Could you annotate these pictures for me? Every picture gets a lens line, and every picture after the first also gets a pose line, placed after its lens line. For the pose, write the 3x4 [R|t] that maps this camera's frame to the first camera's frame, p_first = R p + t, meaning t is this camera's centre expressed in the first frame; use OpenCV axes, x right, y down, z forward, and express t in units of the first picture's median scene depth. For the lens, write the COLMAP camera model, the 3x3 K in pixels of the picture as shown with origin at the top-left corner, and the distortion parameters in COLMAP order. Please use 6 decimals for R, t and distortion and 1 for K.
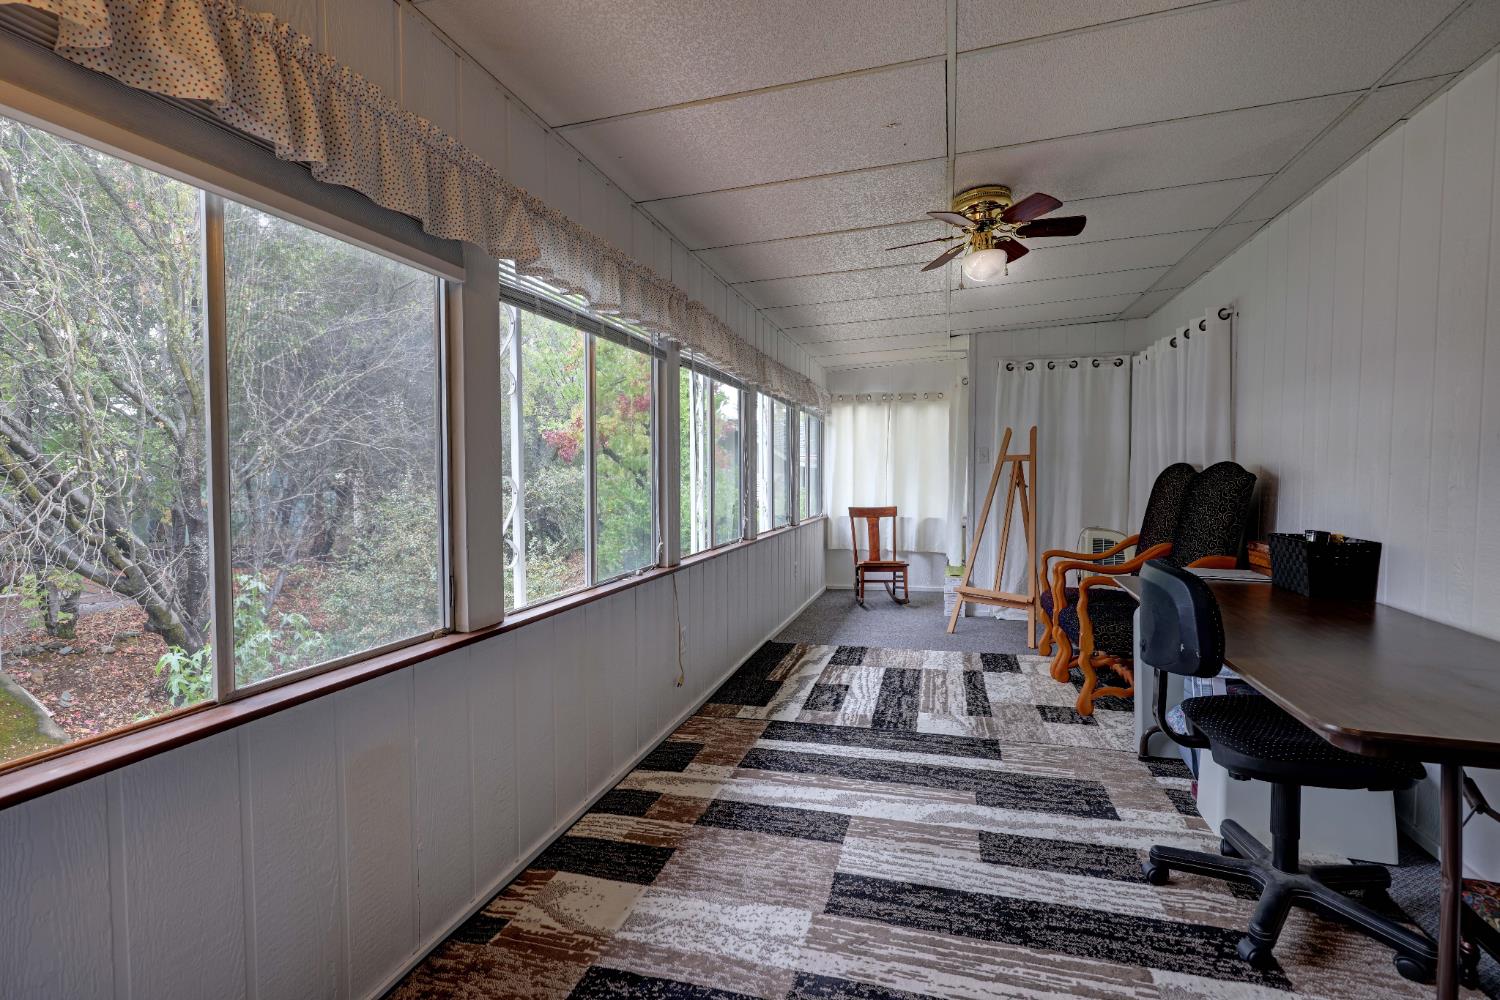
lens RADIAL K [[670.4, 0, 754.5], [0, 670.4, 494.8], [0, 0, 1]] dist [-0.002629, 0.002603]
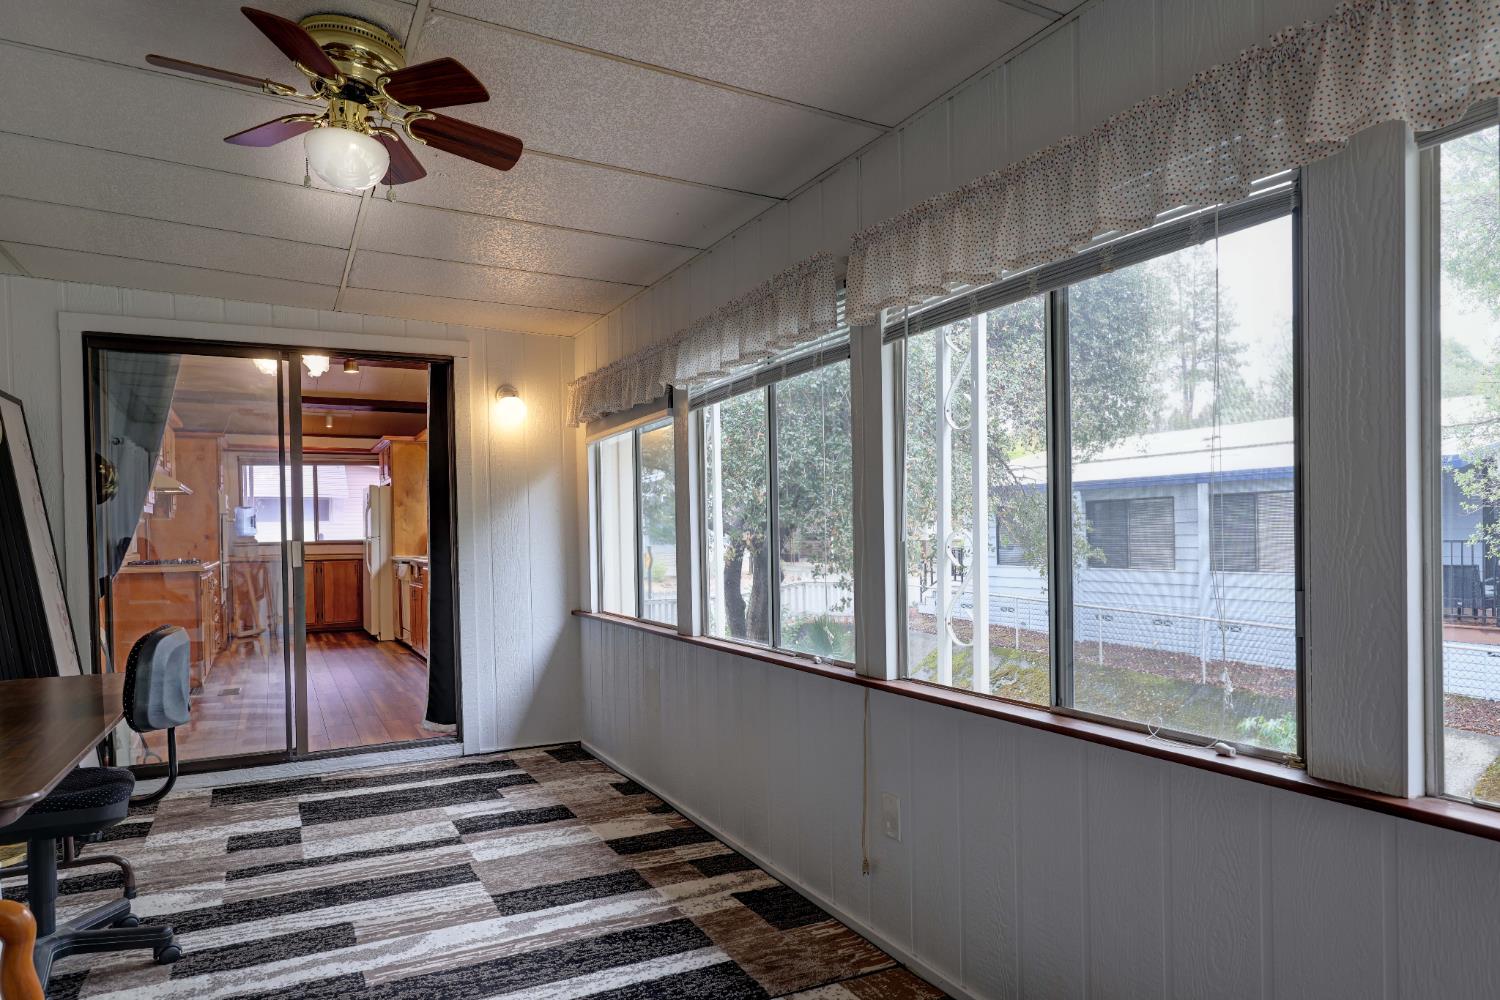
lens RADIAL K [[902.8, 0, 746.8], [0, 902.8, 536.4], [0, 0, 1]] dist [-0.005128, 0.000316]
pose [[-0.719610, 0.019228, -0.694113, 0.660334], [-0.002485, 0.999539, 0.030265, -0.061483], [0.694374, 0.023504, -0.719230, 1.864056]]
